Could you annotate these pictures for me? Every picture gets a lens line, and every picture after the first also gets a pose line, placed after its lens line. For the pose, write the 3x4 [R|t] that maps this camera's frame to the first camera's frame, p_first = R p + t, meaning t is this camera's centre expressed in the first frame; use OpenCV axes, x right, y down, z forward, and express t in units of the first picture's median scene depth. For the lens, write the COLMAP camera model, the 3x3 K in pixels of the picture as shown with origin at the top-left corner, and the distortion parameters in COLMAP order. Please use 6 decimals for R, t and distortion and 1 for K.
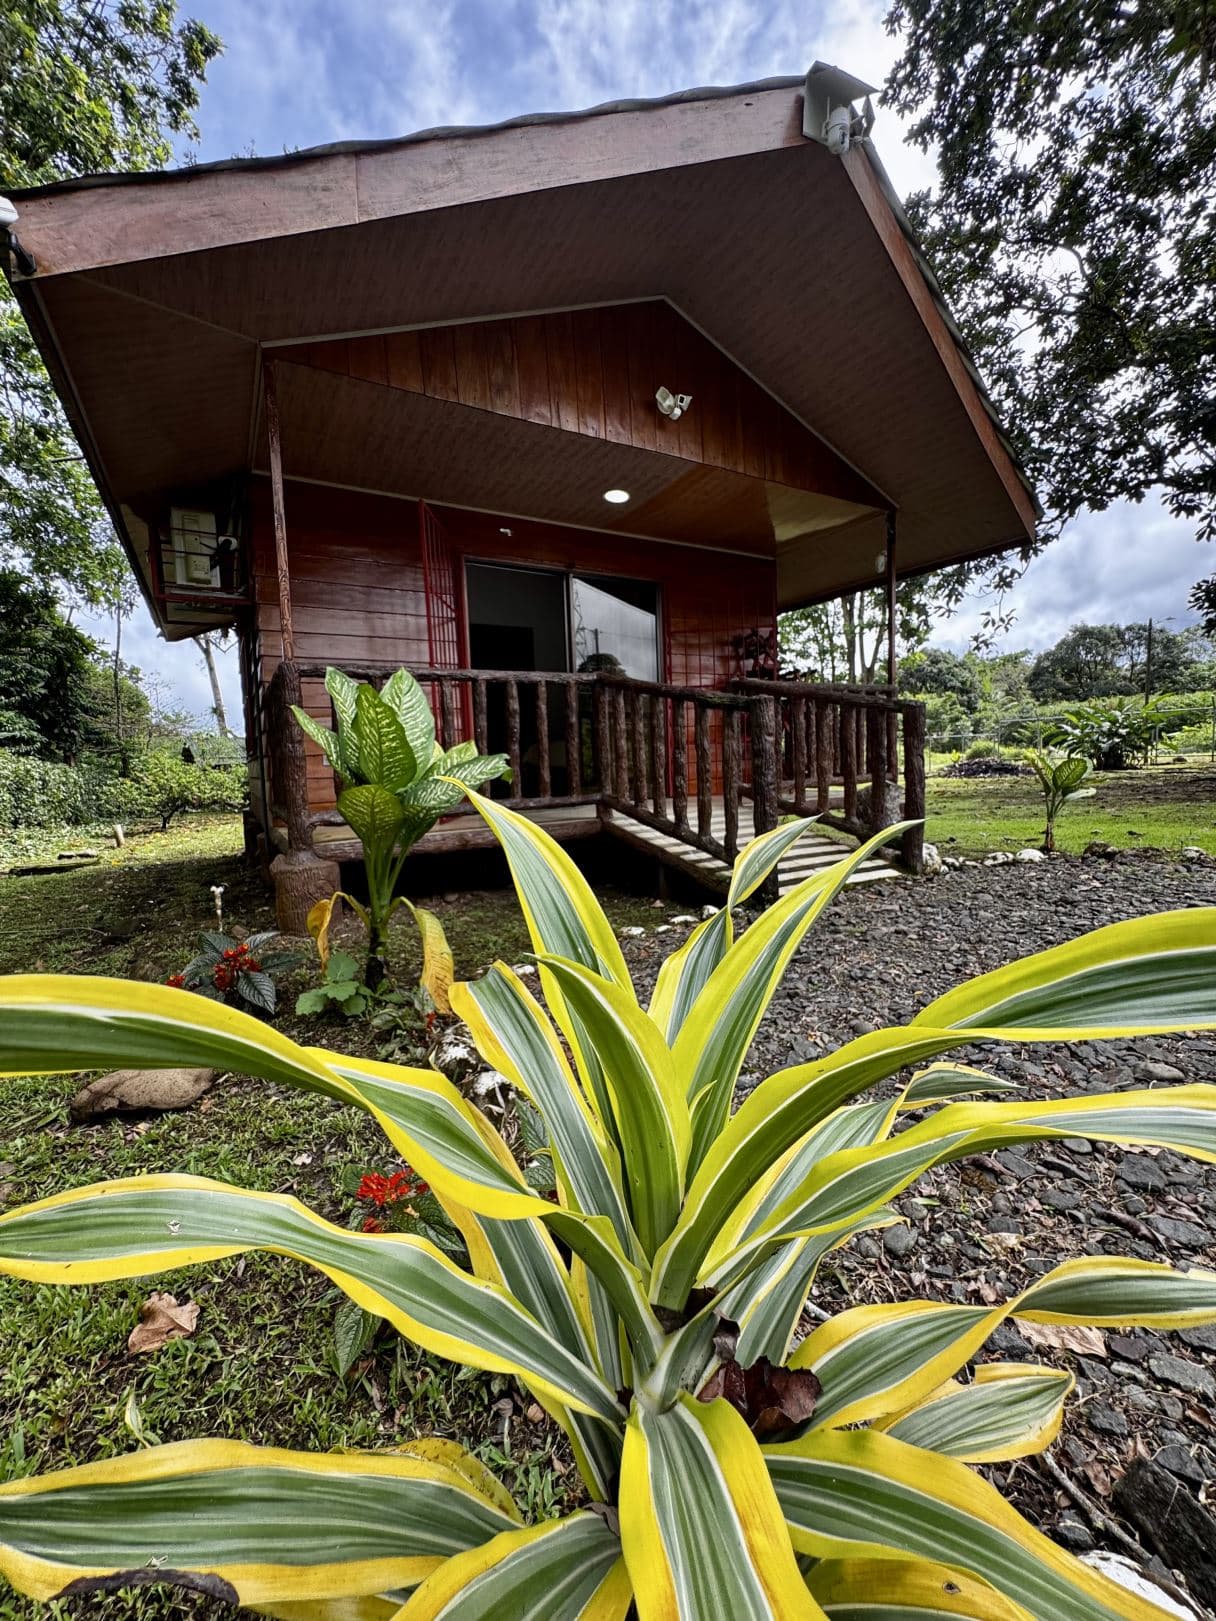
lens RADIAL K [[649.6, 0, 607.9], [0, 649.6, 806.6], [0, 0, 1]] dist [-0.003292, 0.002407]
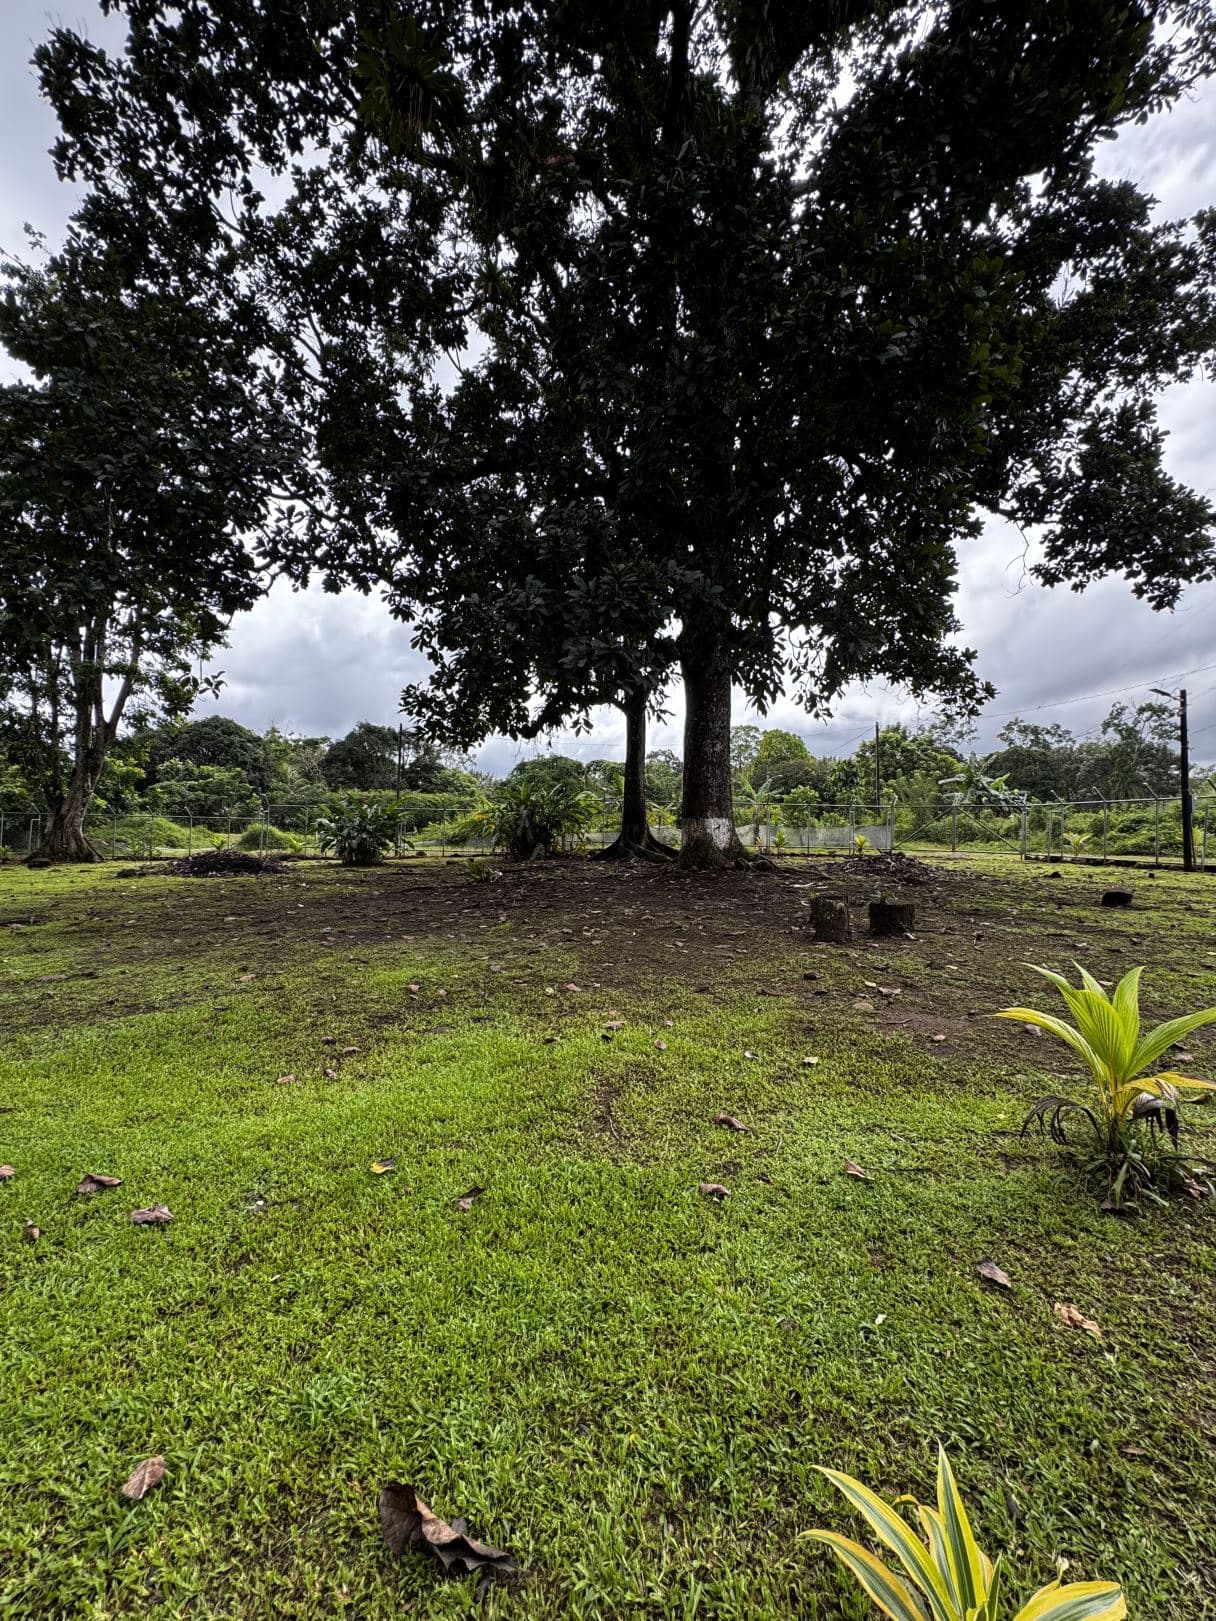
lens RADIAL K [[649.6, 0, 605.9], [0, 649.6, 810.6], [0, 0, 1]] dist [-0.003292, 0.002407]
pose [[0.567997, 0.070133, 0.820037, 0.636750], [0.019056, 0.994975, -0.098293, -0.131492], [-0.822810, 0.071457, 0.563807, 0.483125]]
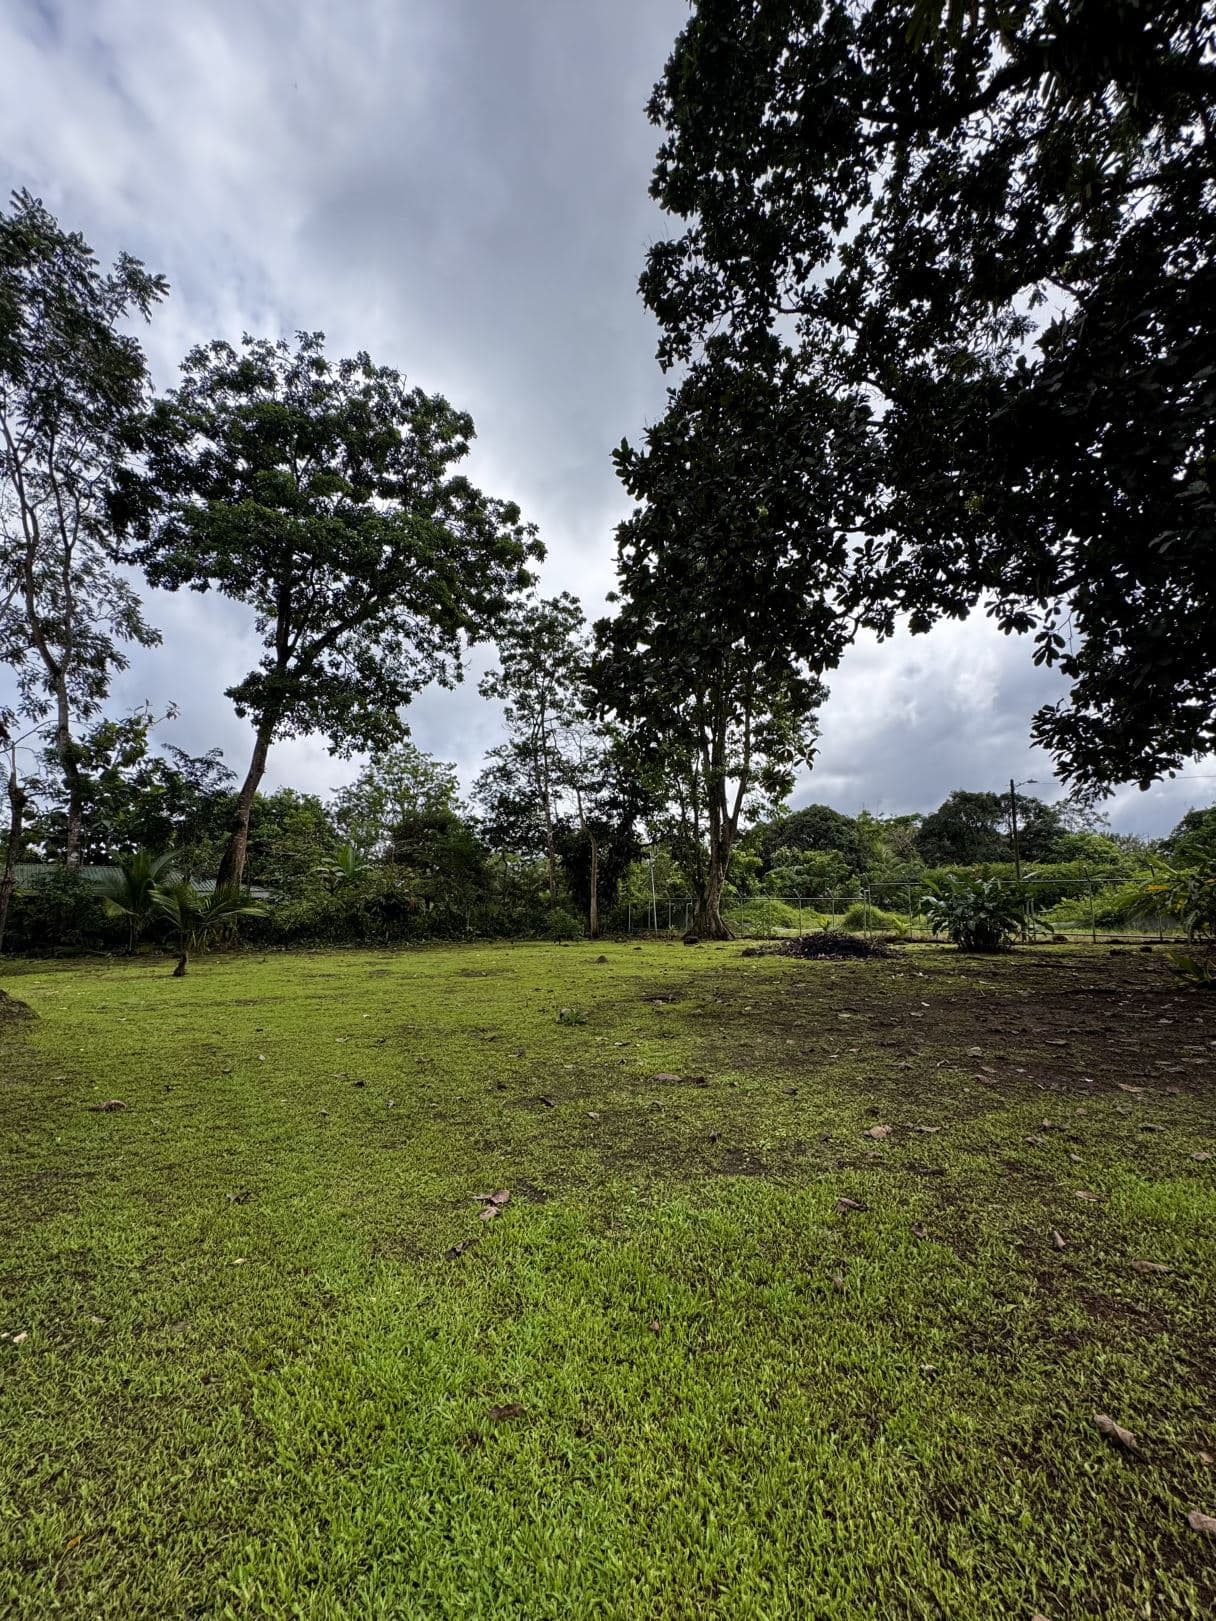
lens RADIAL K [[649.6, 0, 606.9], [0, 649.6, 814.7], [0, 0, 1]] dist [-0.003292, 0.002407]
pose [[0.993530, 0.050011, 0.101967, 0.788740], [-0.027681, 0.977383, -0.209657, -0.151731], [-0.110146, 0.205478, 0.972444, 0.815963]]
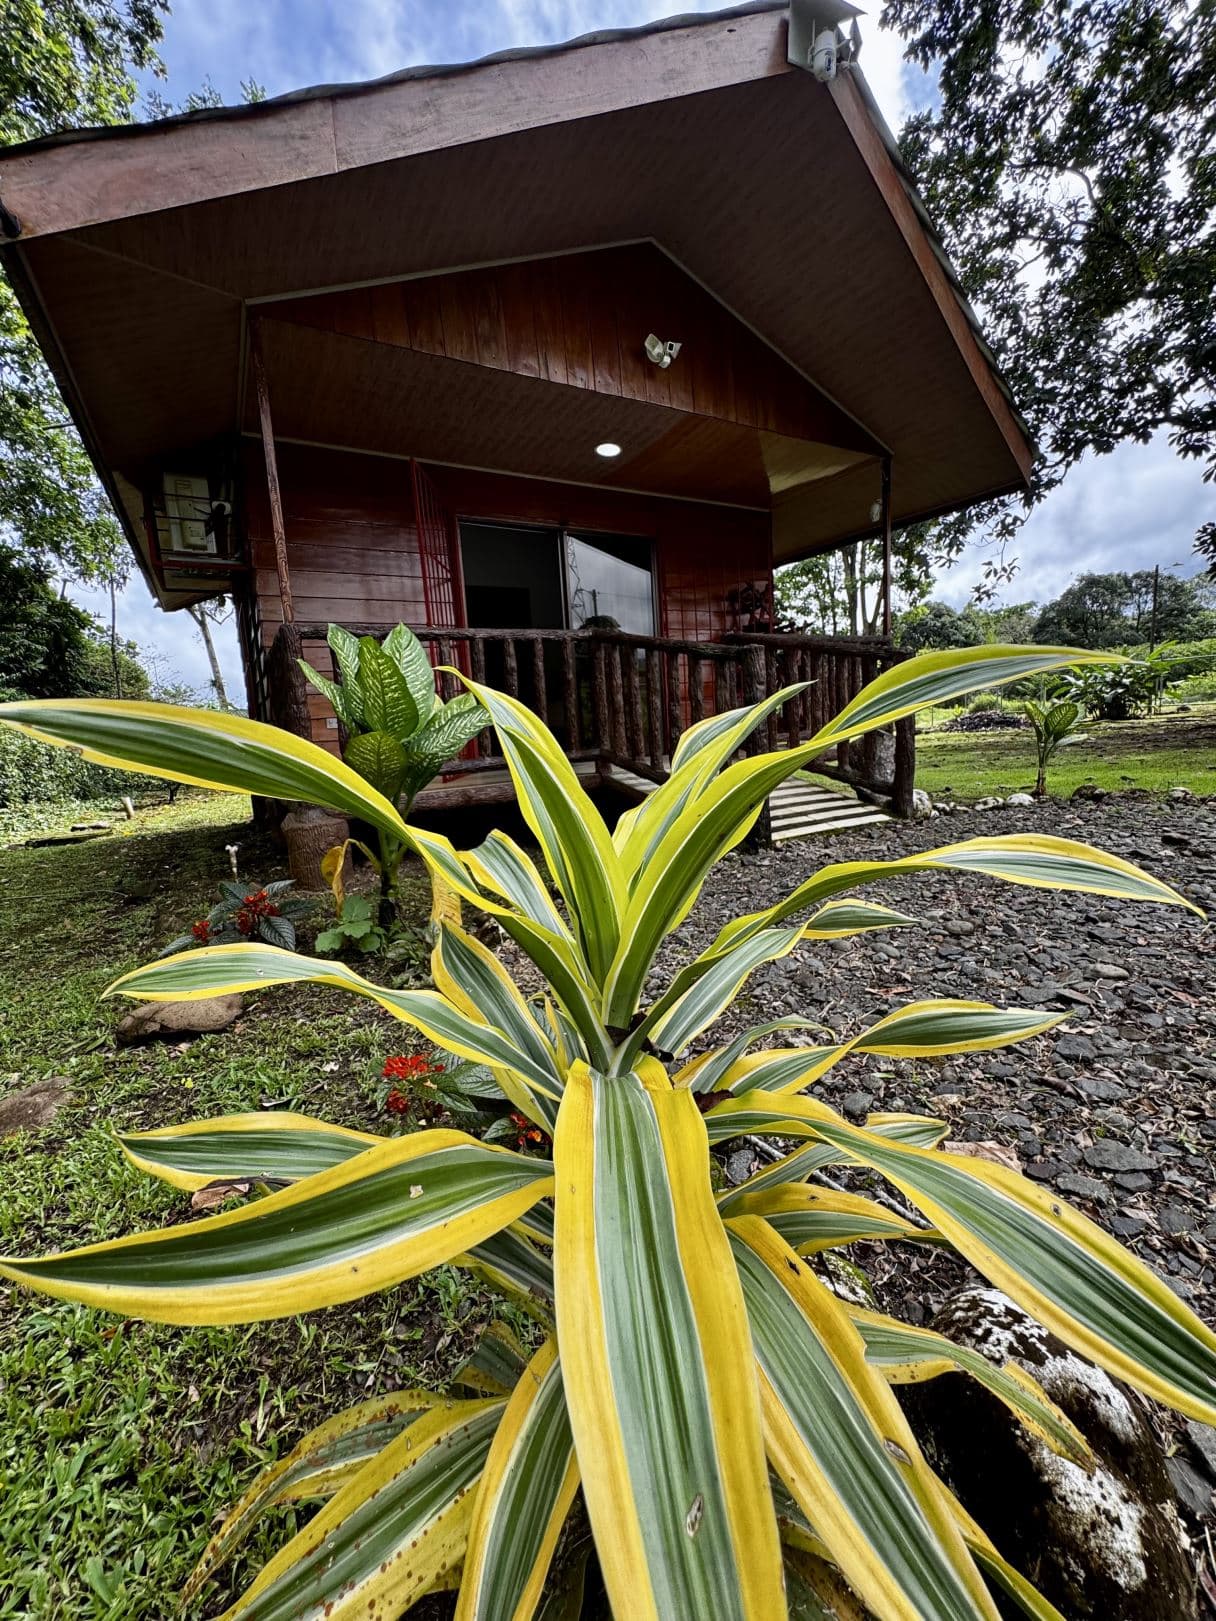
lens RADIAL K [[649.6, 0, 608.9], [0, 649.6, 807.7], [0, 0, 1]] dist [-0.003292, 0.002407]
pose [[0.999695, -0.024246, -0.004698, 0.005075], [0.024468, 0.998178, 0.055157, 0.012282], [0.003352, -0.055255, 0.998467, -0.019661]]
